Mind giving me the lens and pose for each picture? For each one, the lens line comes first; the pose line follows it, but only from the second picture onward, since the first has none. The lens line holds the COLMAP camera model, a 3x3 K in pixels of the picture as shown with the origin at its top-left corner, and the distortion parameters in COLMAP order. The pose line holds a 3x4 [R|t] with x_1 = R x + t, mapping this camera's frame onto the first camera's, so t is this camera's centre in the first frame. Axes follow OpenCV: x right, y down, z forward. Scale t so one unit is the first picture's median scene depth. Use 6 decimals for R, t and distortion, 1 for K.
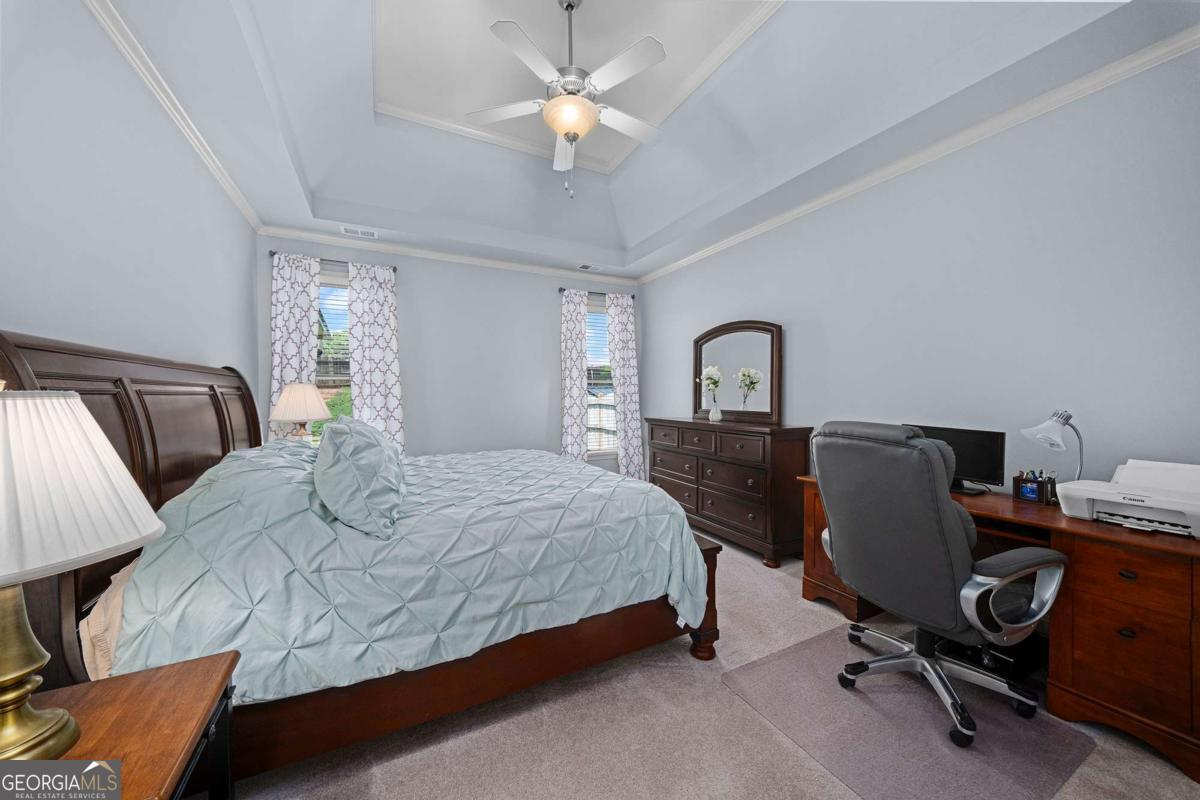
lens RADIAL K [[423.4, 0, 594.2], [0, 423.4, 396.2], [0, 0, 1]] dist [0.008317, -0.000111]
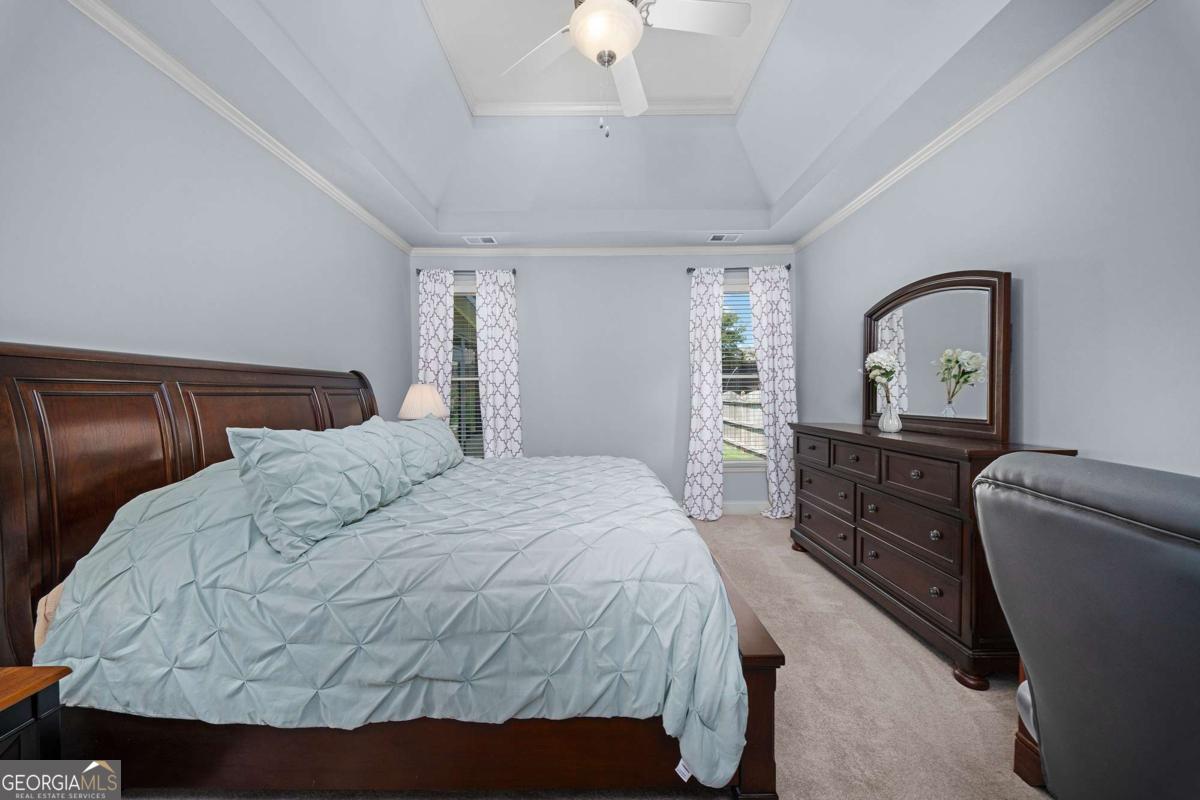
lens RADIAL K [[416.7, 0, 600.6], [0, 416.7, 398.3], [0, 0, 1]] dist [-0.001201, -0.000147]
pose [[0.888968, 0.000042, -0.457970, 0.393946], [0.004195, 0.999957, 0.008233, -0.001151], [0.457951, -0.009240, 0.888930, 0.453804]]
